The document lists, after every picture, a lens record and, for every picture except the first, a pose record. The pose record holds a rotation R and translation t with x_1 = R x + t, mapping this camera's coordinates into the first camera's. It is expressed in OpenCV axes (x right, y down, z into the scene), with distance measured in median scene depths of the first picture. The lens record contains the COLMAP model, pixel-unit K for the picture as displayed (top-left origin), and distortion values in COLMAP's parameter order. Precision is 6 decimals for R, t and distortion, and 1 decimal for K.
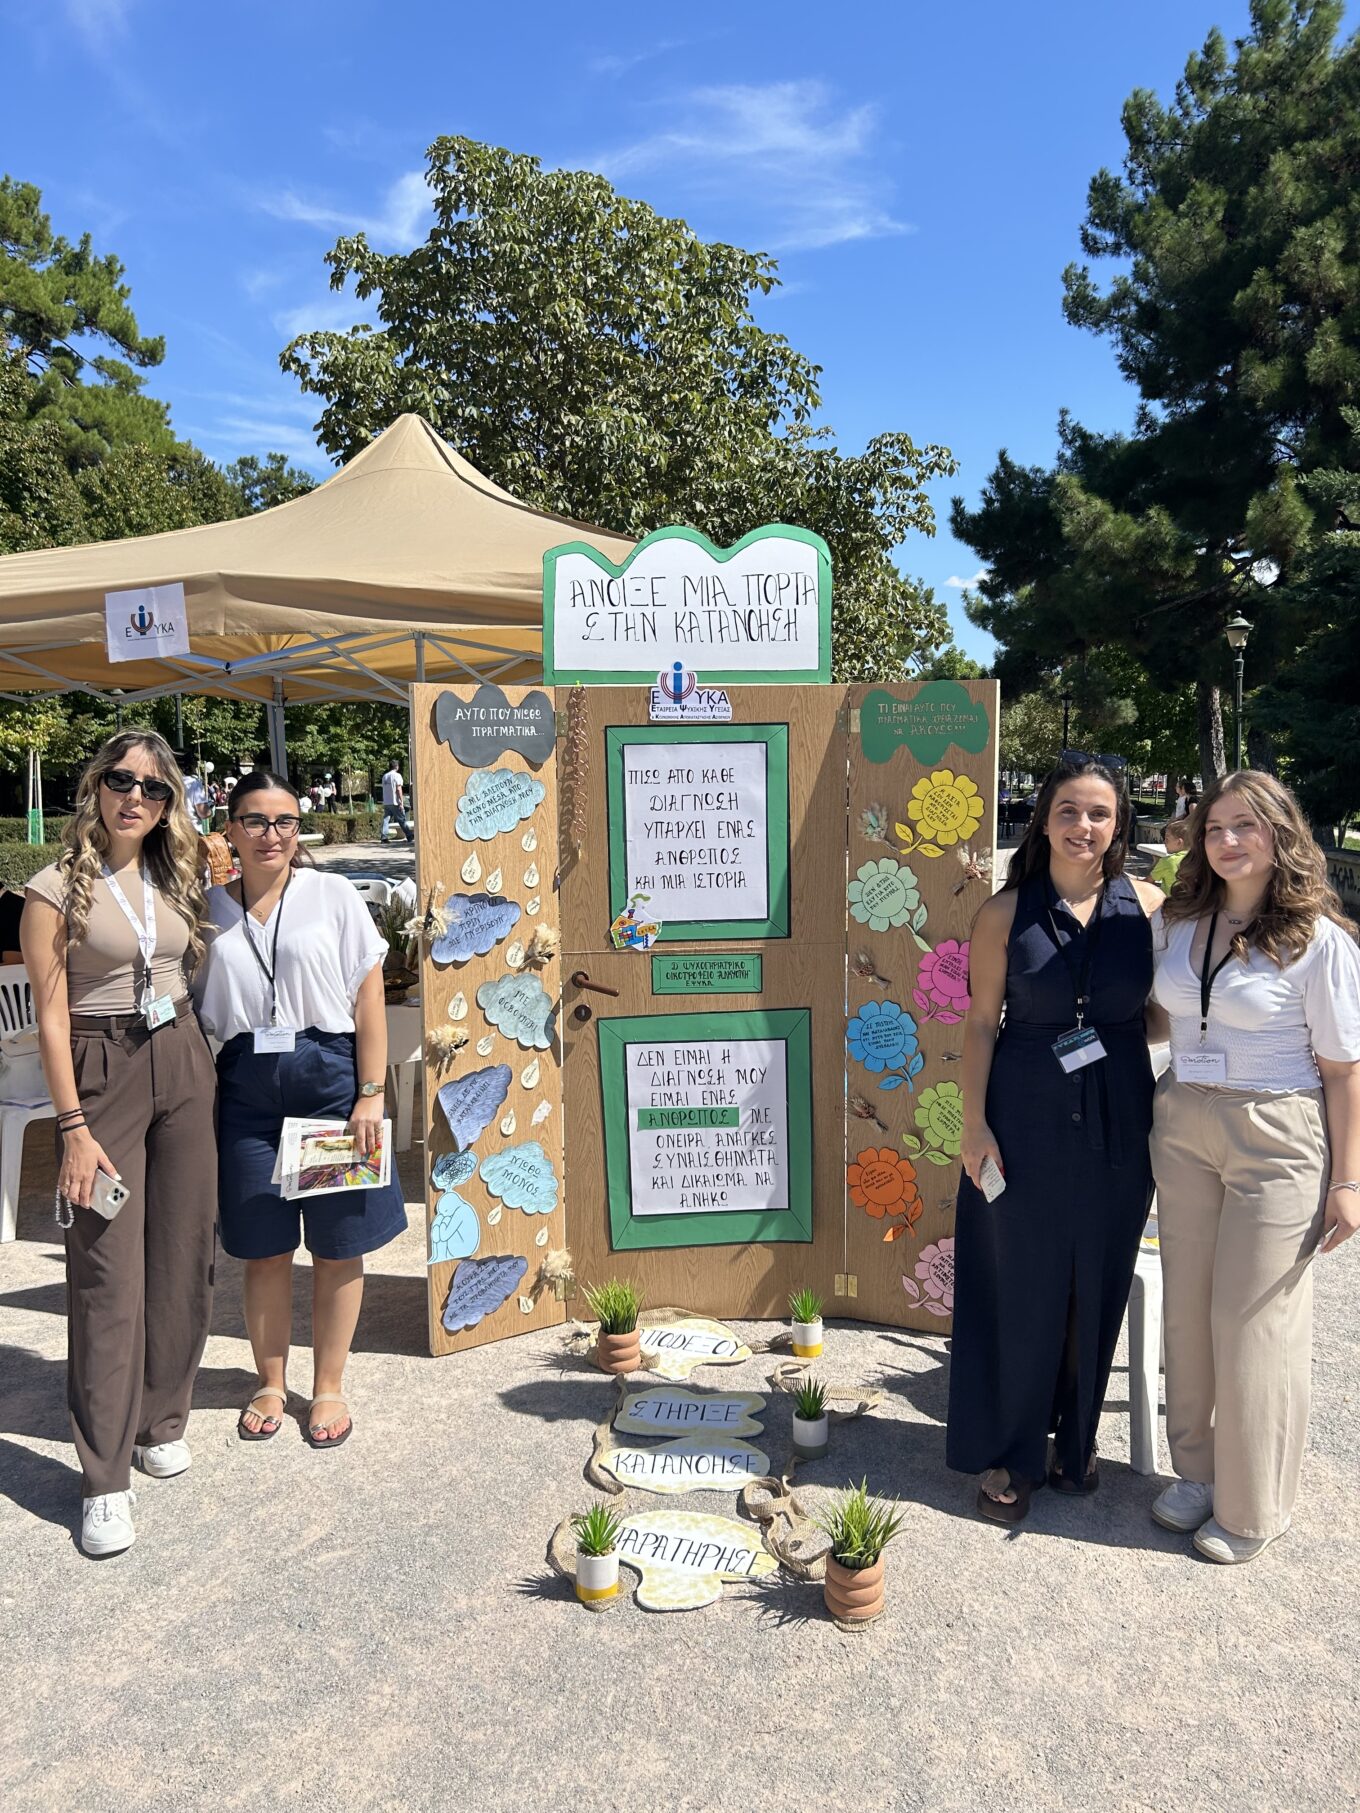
lens RADIAL K [[1461.2, 0, 680.0], [0, 1461.2, 906.5], [0, 0, 1]] dist [0.191185, -0.521774]
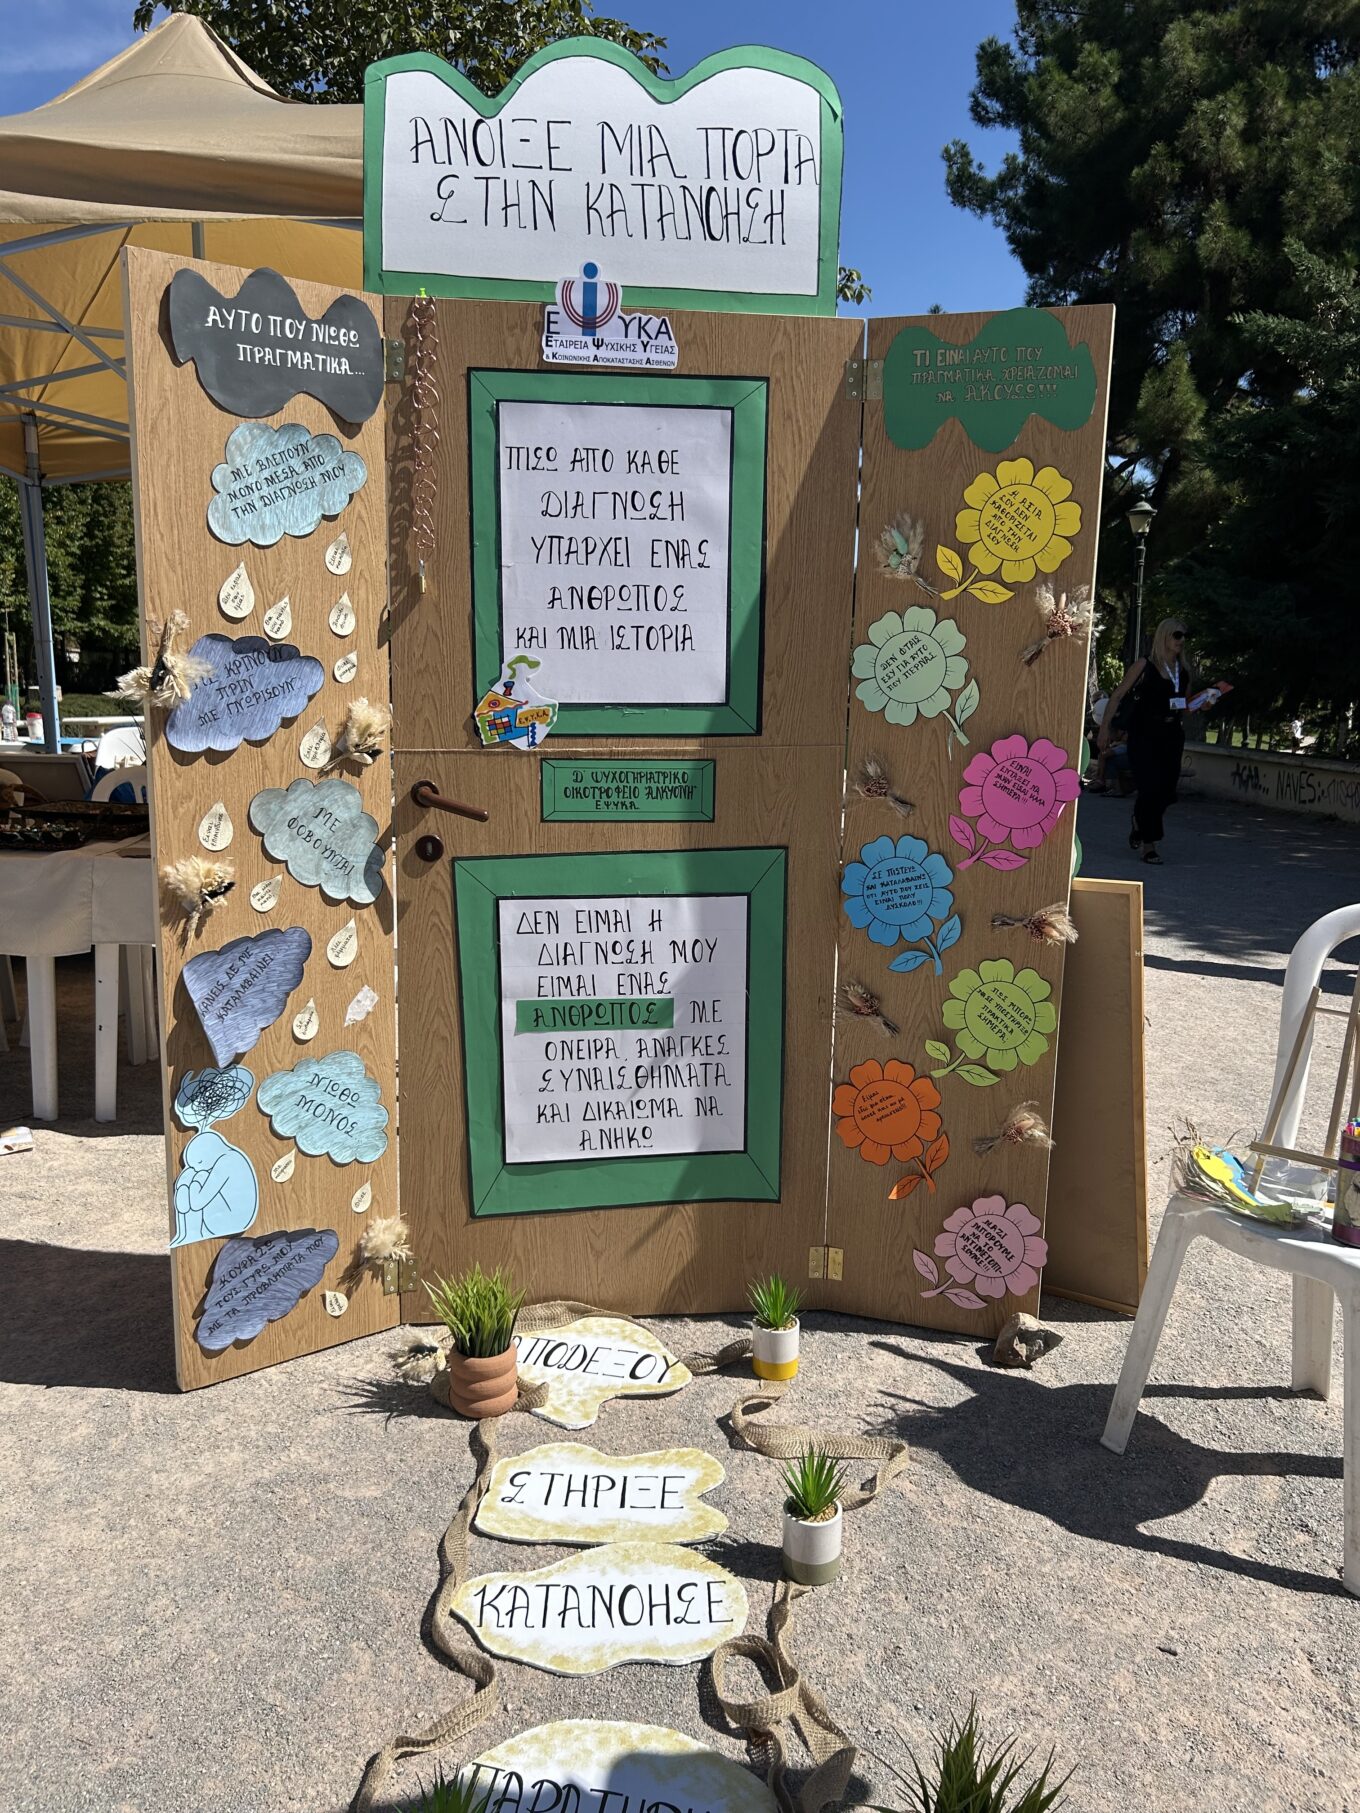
lens RADIAL K [[1412.4, 0, 680.0], [0, 1412.4, 906.5], [0, 0, 1]] dist [0.081213, -0.108330]
pose [[0.994502, 0.011179, 0.104122, -0.022807], [-0.017150, 0.998248, 0.056622, 0.062549], [-0.103306, -0.058096, 0.992951, 0.393723]]
